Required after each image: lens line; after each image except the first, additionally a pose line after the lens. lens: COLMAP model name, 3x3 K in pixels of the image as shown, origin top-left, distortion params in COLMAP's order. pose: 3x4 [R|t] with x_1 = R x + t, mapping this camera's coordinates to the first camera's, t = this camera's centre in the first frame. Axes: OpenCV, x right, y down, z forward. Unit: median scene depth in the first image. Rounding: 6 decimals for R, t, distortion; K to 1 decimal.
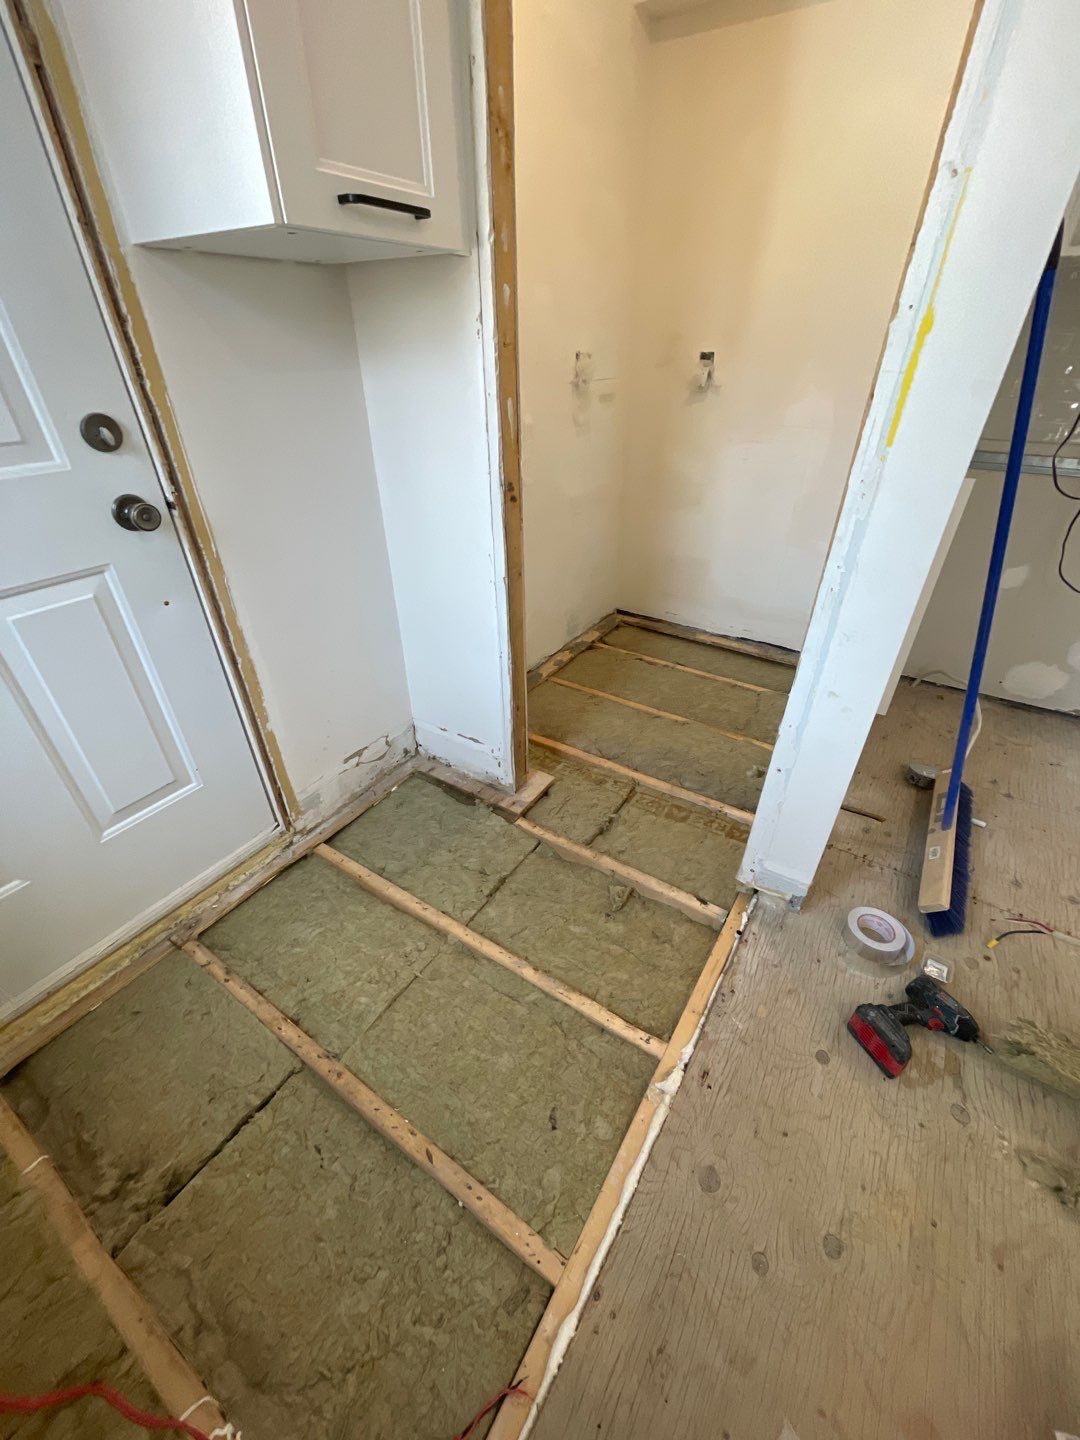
lens RADIAL K [[584.3, 0, 539.8], [0, 584.3, 723.9], [0, 0, 1]] dist [0.014328, 0.000188]
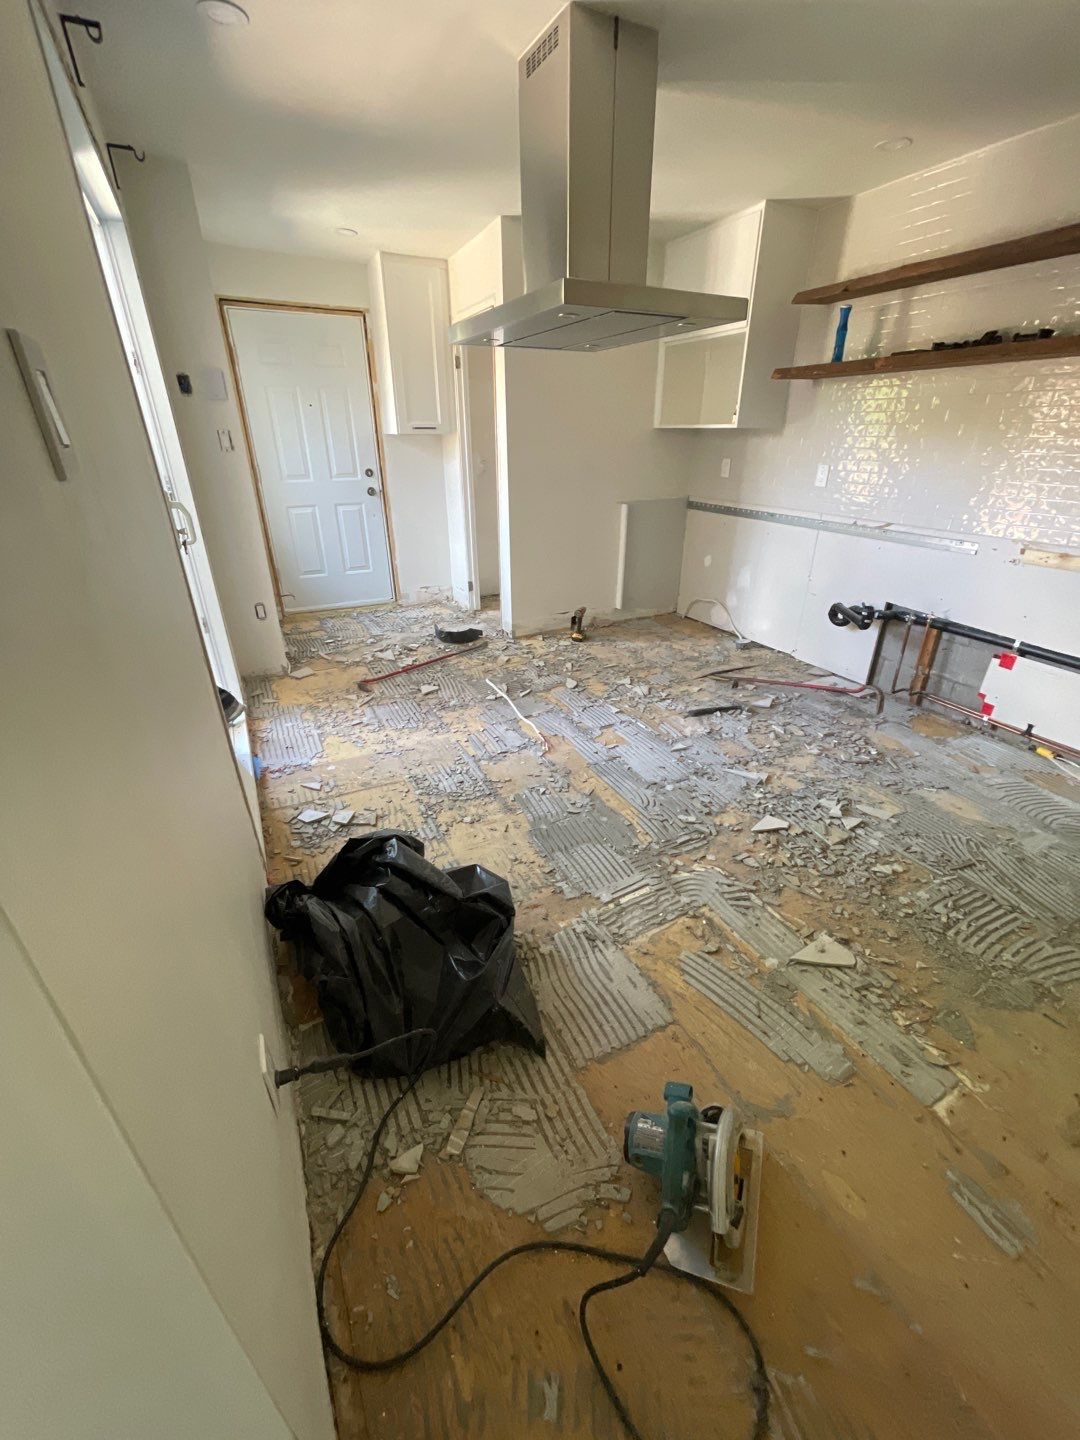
lens RADIAL K [[584.3, 0, 538.8], [0, 584.3, 715.6], [0, 0, 1]] dist [0.014328, 0.000188]
pose [[0.869393, 0.216601, -0.444116, 2.585940], [-0.273836, 0.959358, -0.068164, 1.149286], [0.411302, 0.180876, 0.893372, -1.978737]]
